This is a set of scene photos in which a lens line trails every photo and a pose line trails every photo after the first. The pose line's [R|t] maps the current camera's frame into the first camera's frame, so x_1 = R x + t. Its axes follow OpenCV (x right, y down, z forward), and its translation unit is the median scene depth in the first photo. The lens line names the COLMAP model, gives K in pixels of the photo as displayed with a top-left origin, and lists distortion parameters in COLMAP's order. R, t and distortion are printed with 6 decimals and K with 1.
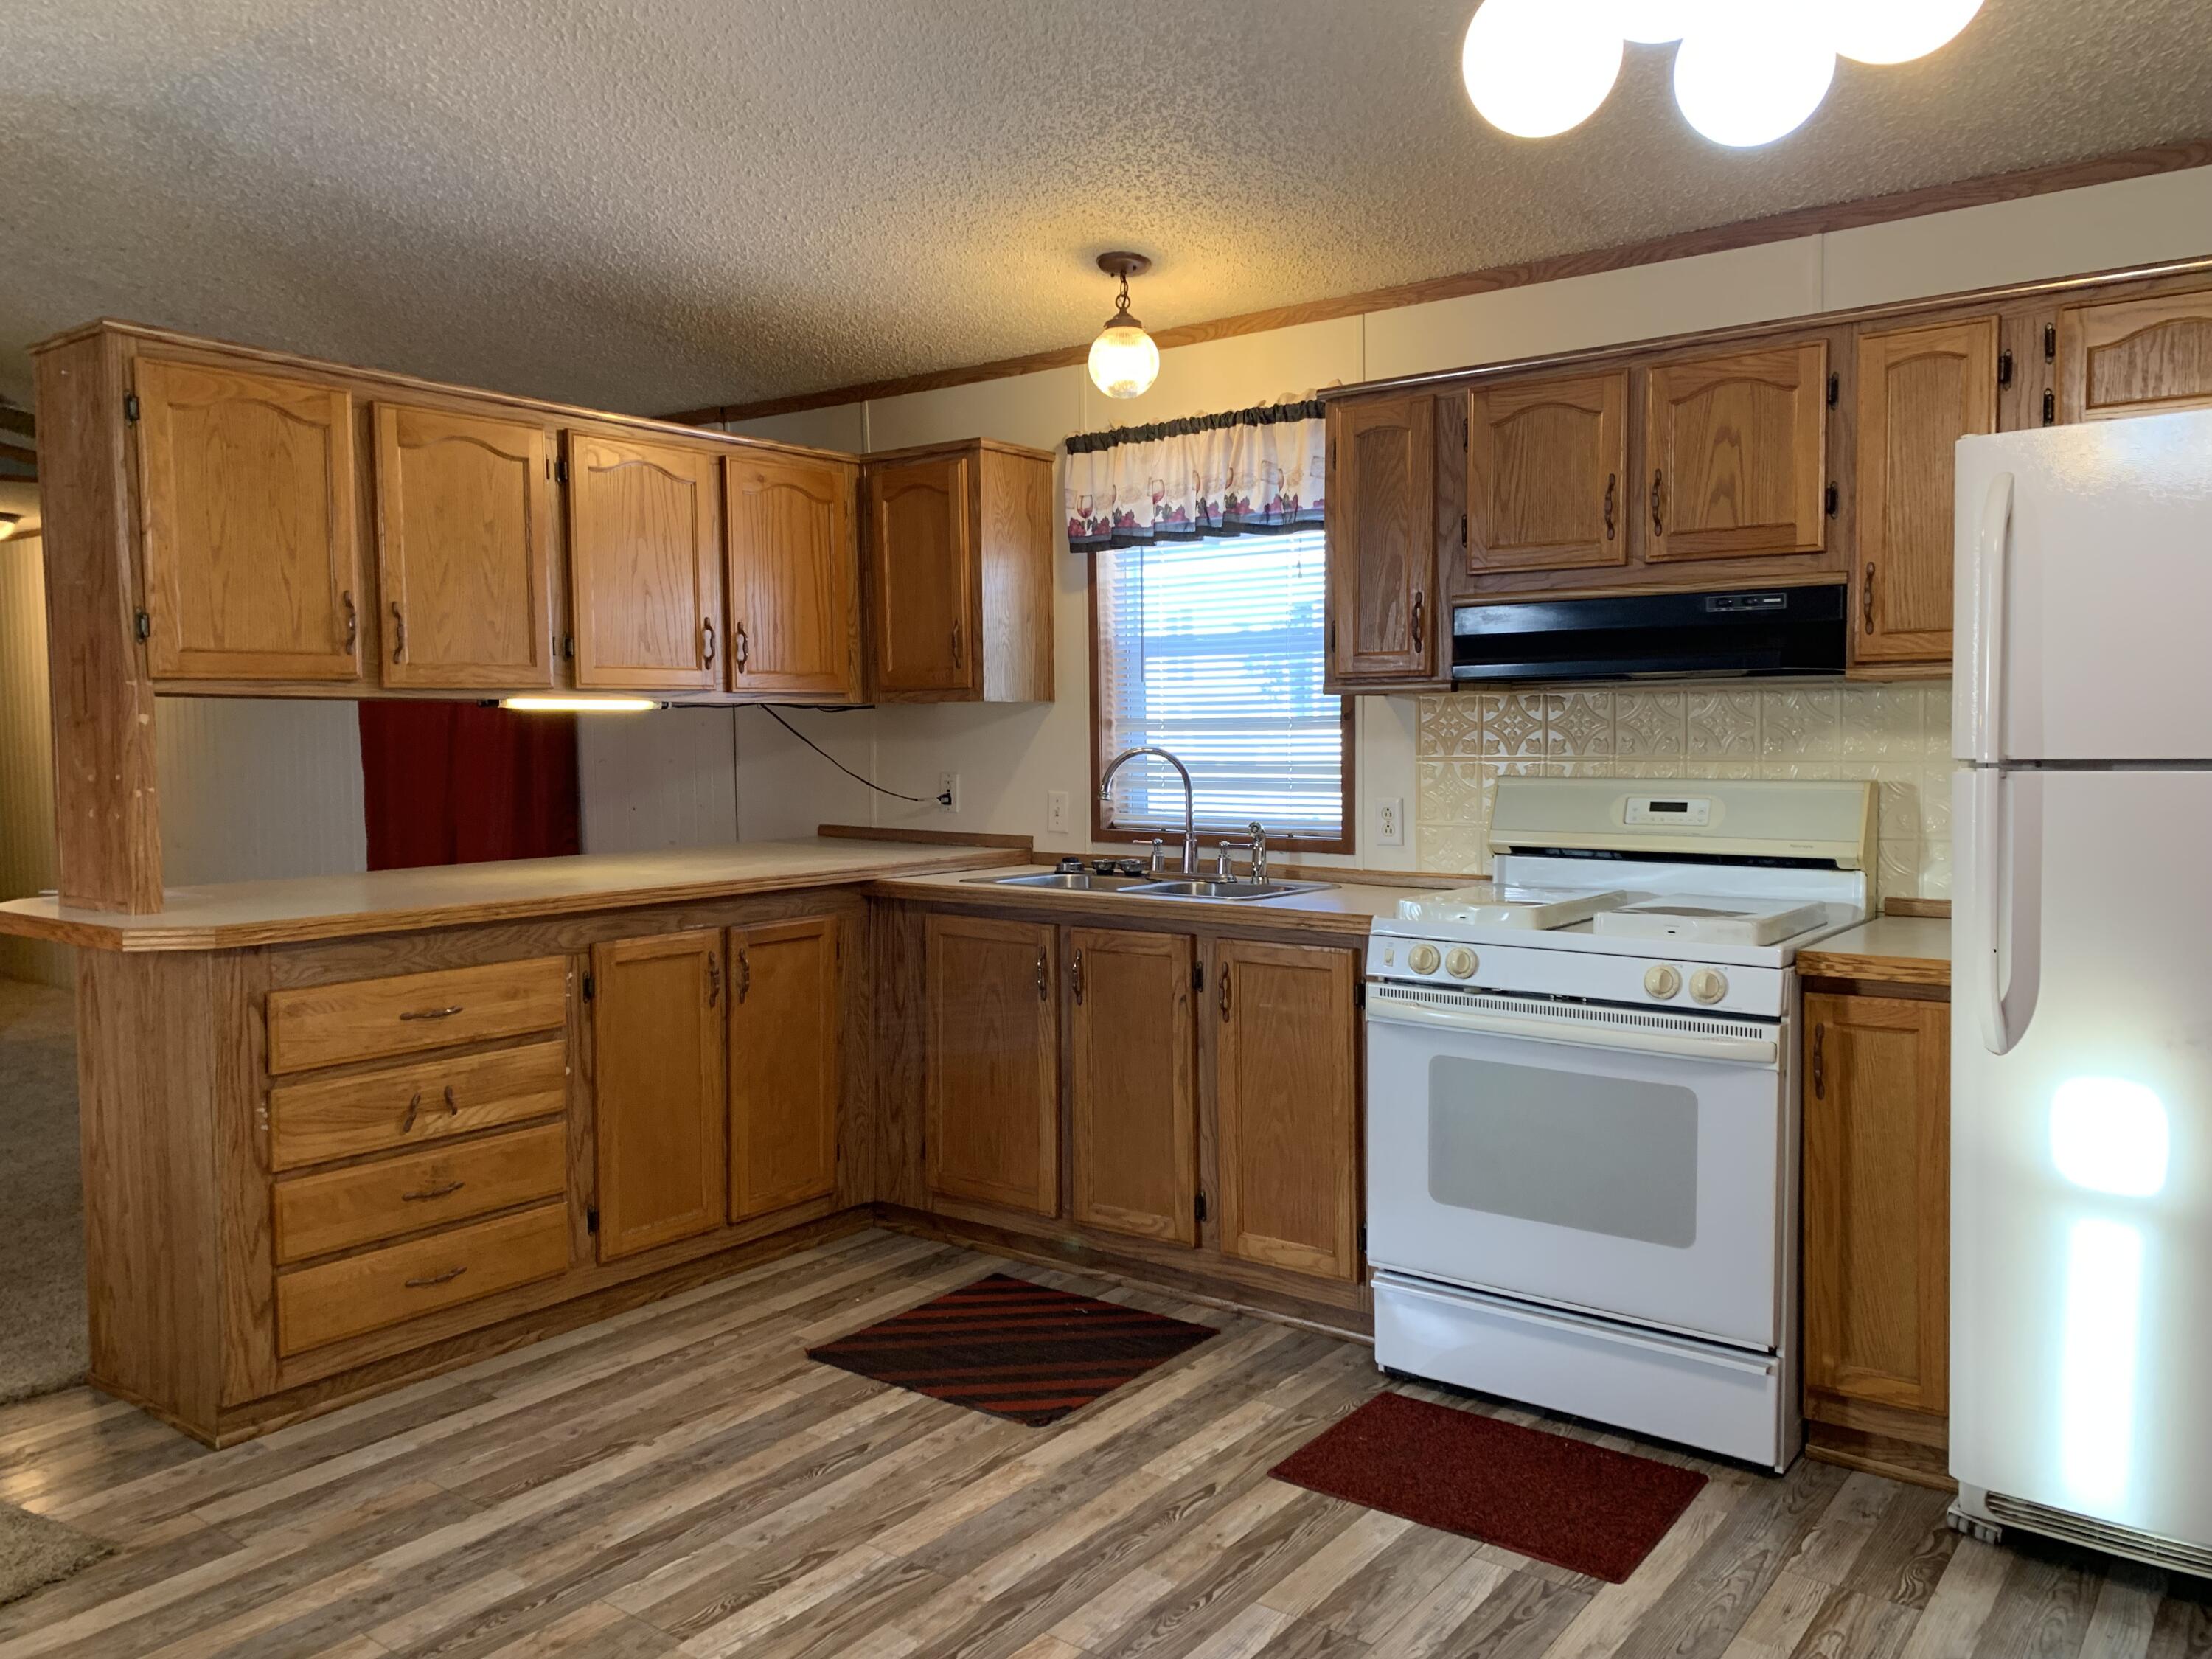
lens RADIAL K [[1704.3, 0, 1095.9], [0, 1704.3, 819.1], [0, 0, 1]] dist [0.157874, -0.174014]
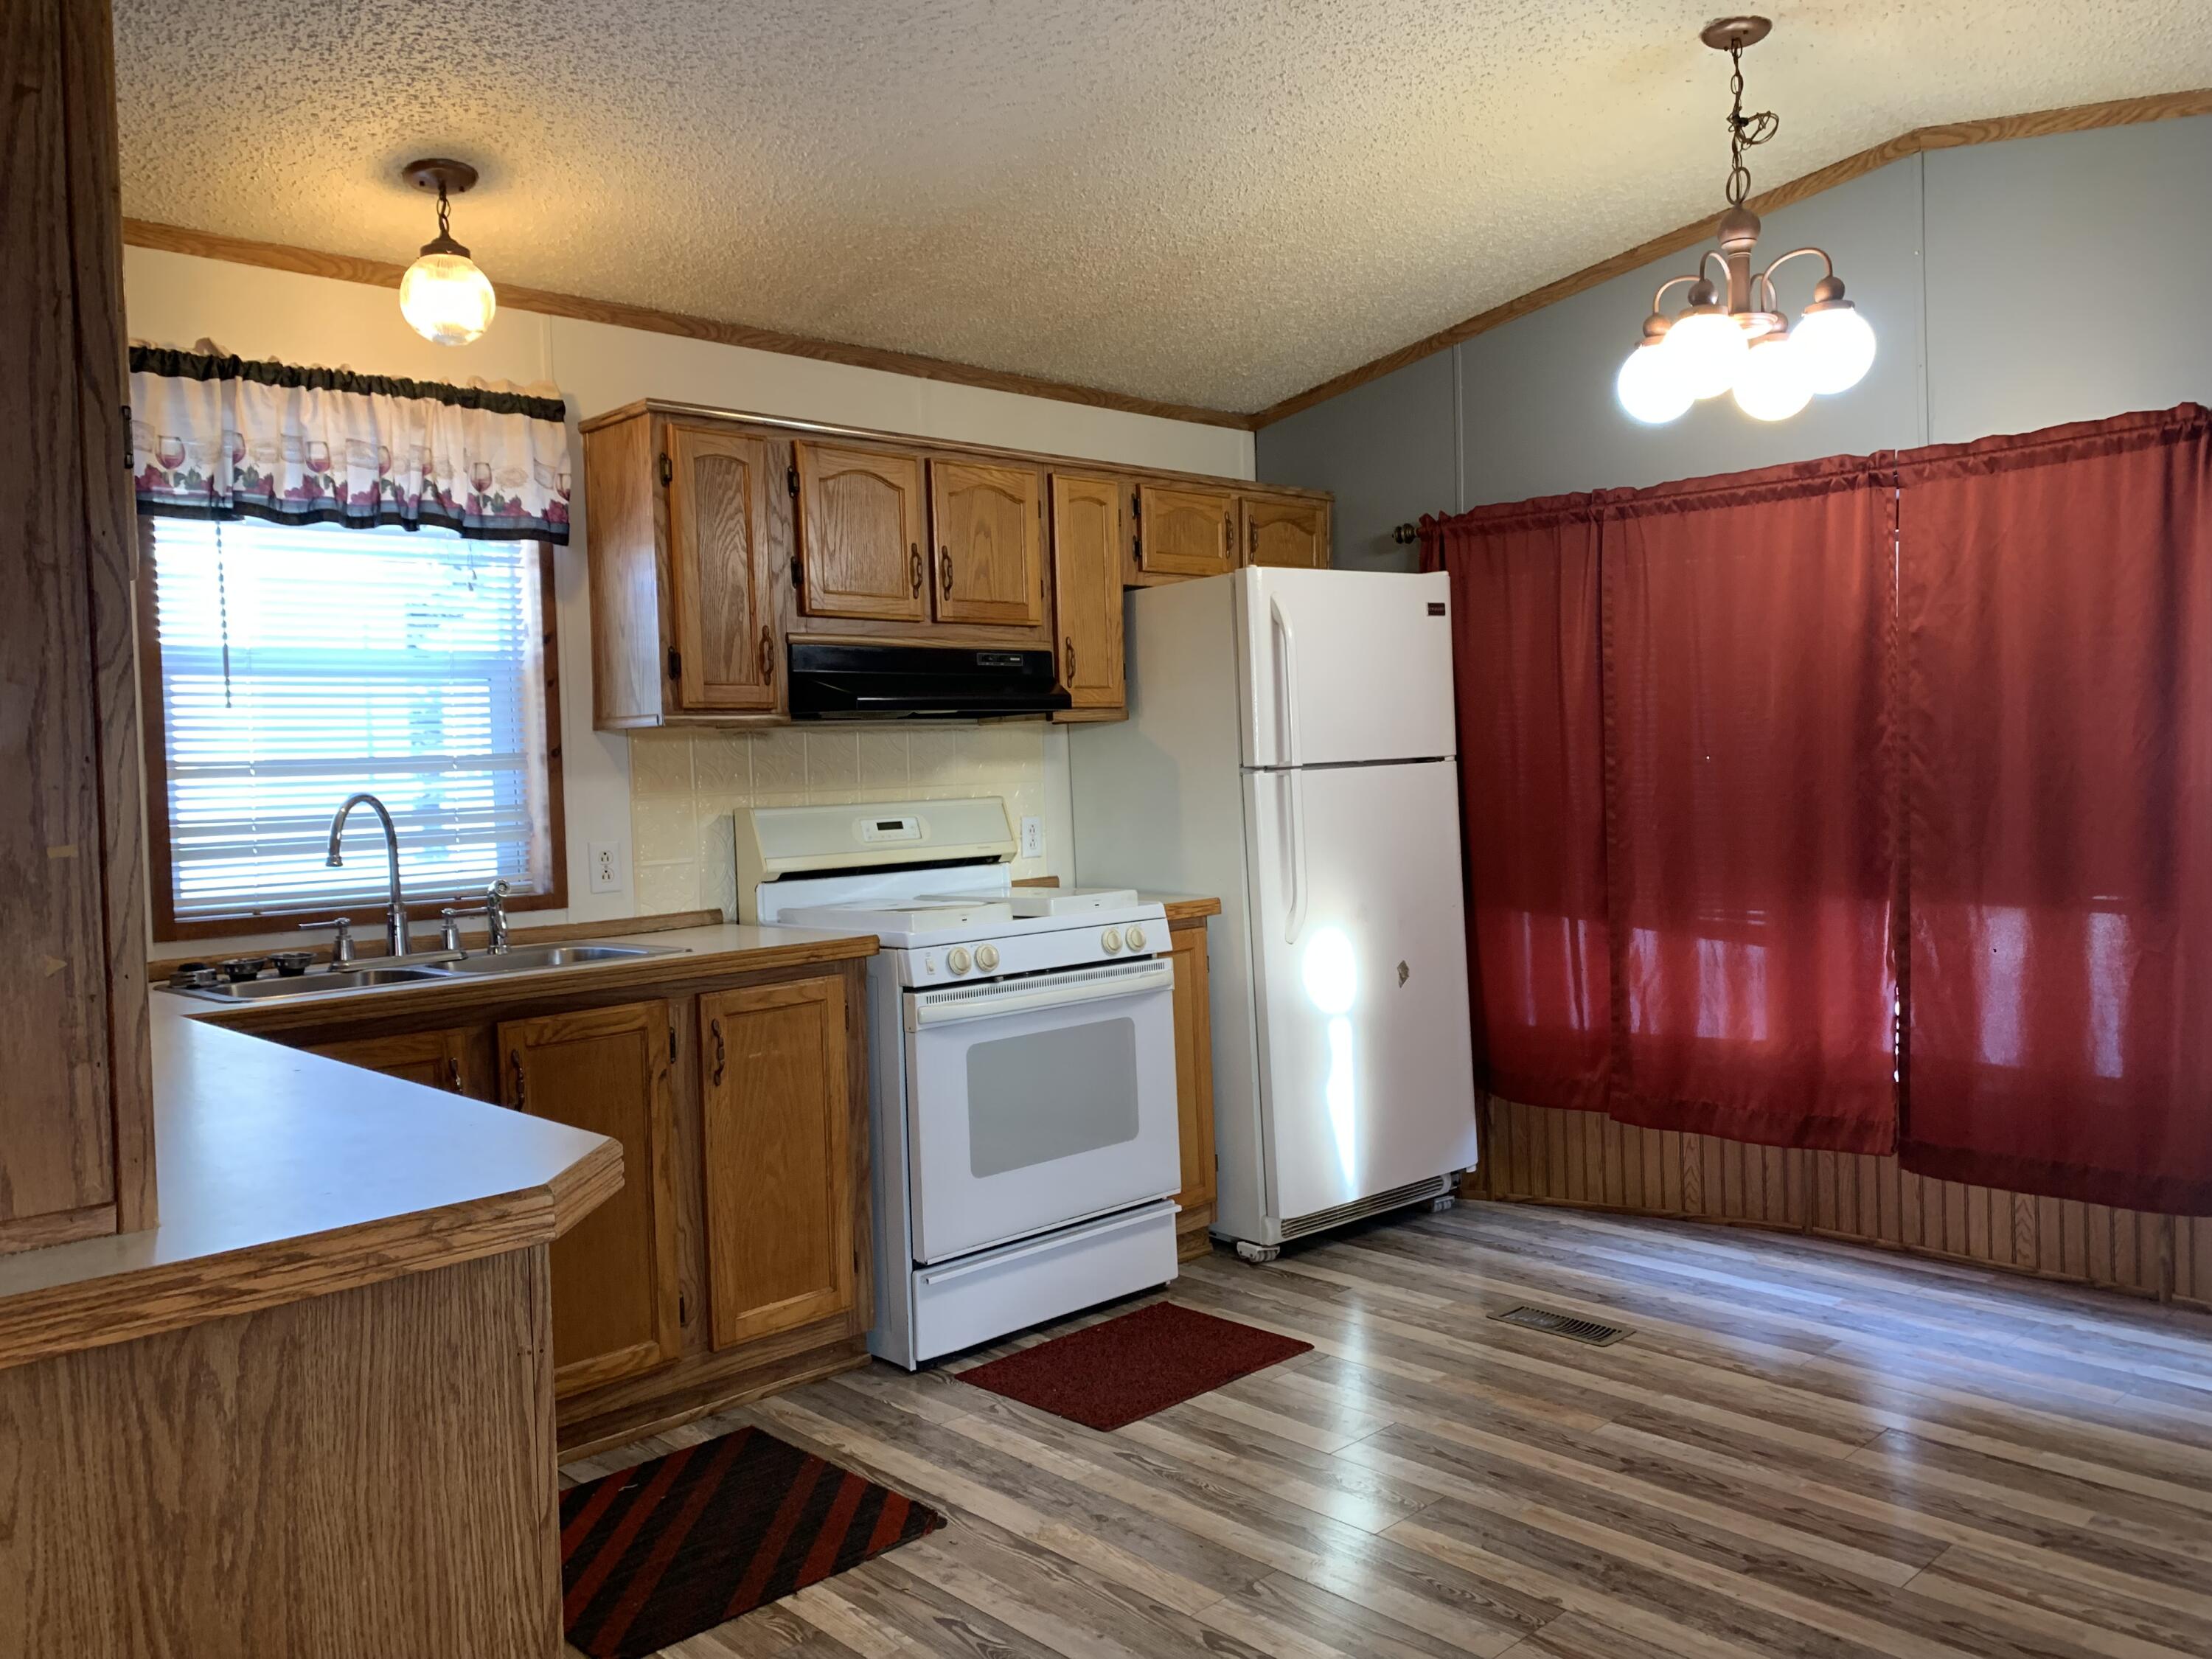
lens RADIAL K [[1704.3, 0, 1095.9], [0, 1704.3, 819.1], [0, 0, 1]] dist [0.157874, -0.174014]
pose [[0.174758, -0.032011, 0.984091, -0.862529], [0.087070, 0.996058, 0.016938, -0.020897], [-0.980754, 0.082725, 0.176857, 0.705804]]
